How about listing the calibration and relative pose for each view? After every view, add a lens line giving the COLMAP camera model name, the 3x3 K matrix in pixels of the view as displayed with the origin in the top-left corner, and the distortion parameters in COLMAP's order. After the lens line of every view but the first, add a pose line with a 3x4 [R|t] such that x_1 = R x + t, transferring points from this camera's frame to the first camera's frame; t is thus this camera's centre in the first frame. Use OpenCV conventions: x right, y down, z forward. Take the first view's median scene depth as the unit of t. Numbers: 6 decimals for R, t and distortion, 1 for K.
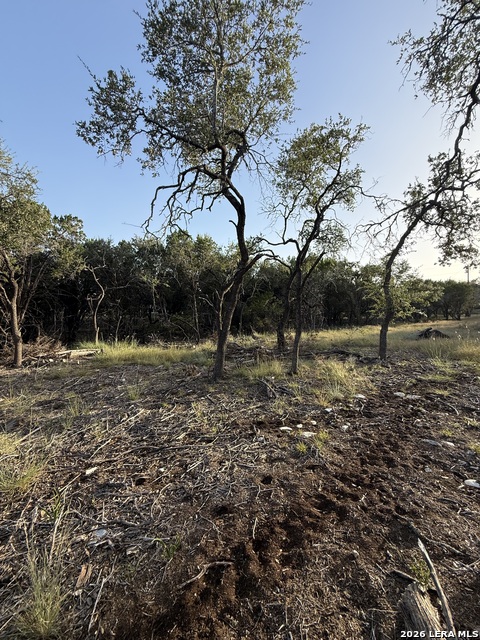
lens RADIAL K [[256.0, 0, 242.2], [0, 256.0, 313.6], [0, 0, 1]] dist [0.001037, 0.000413]
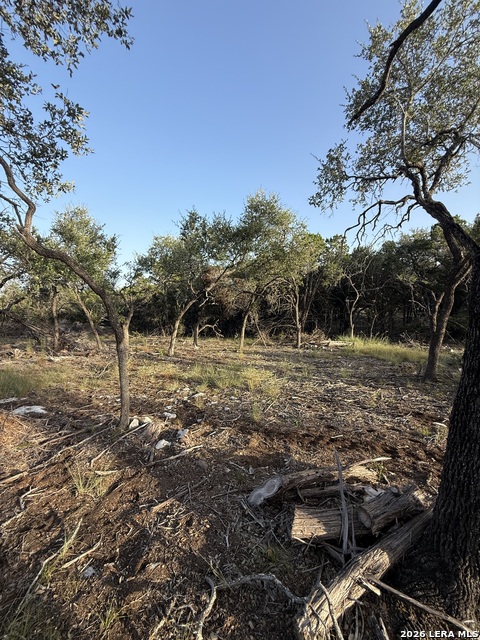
lens RADIAL K [[256.0, 0, 242.2], [0, 256.0, 313.6], [0, 0, 1]] dist [0.001037, 0.000413]
pose [[0.530991, 0.003246, -0.847371, 0.208555], [0.008573, 0.999921, 0.009202, -0.014723], [0.847334, -0.012151, 0.530921, -0.093910]]
